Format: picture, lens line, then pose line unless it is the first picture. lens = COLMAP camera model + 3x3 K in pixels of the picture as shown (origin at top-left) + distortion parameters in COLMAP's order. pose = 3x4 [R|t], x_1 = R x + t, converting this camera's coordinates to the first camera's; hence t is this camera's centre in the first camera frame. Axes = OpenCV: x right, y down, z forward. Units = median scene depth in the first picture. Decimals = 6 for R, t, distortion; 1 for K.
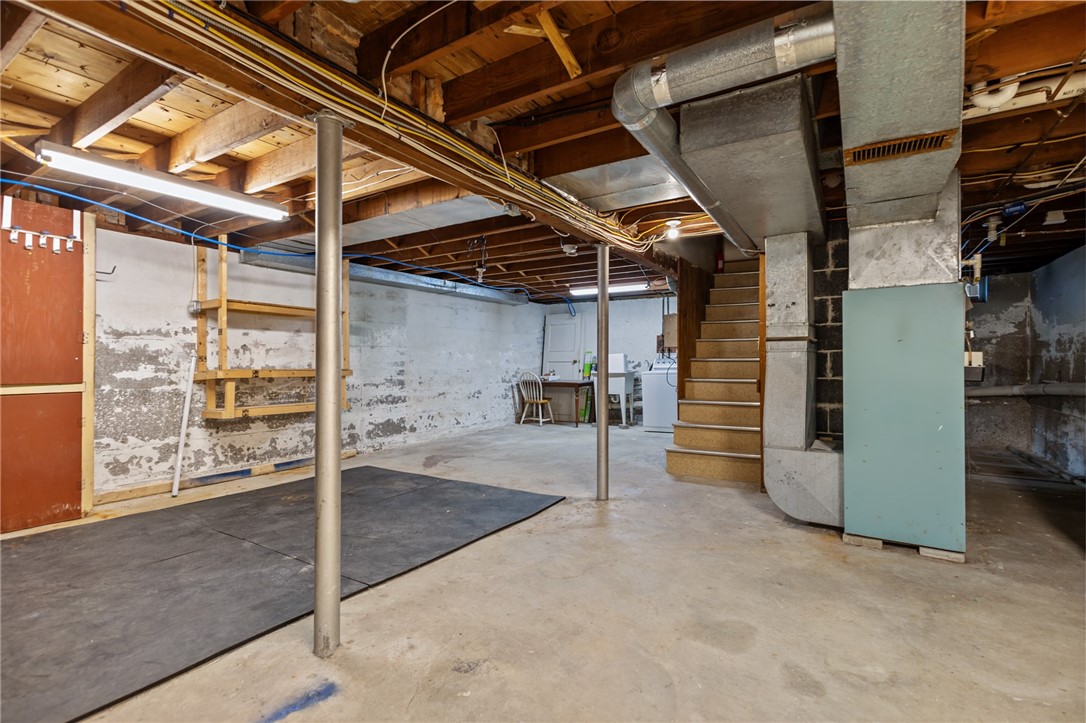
lens RADIAL K [[500.8, 0, 543.2], [0, 500.8, 360.2], [0, 0, 1]] dist [0.007924, -0.002049]
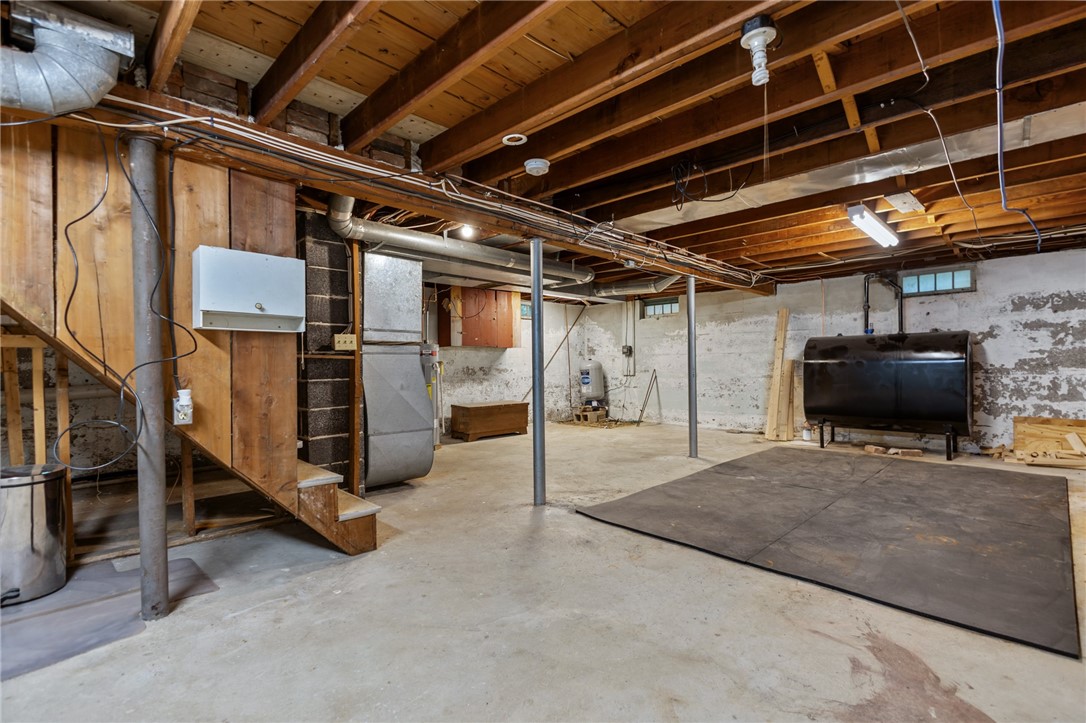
lens RADIAL K [[500.8, 0, 538.7], [0, 500.8, 362.2], [0, 0, 1]] dist [0.007924, -0.002049]
pose [[-0.974905, 0.012310, 0.222283, -0.105338], [0.013771, 0.999893, 0.005024, 0.000486], [-0.222197, 0.007959, -0.974969, 2.114136]]
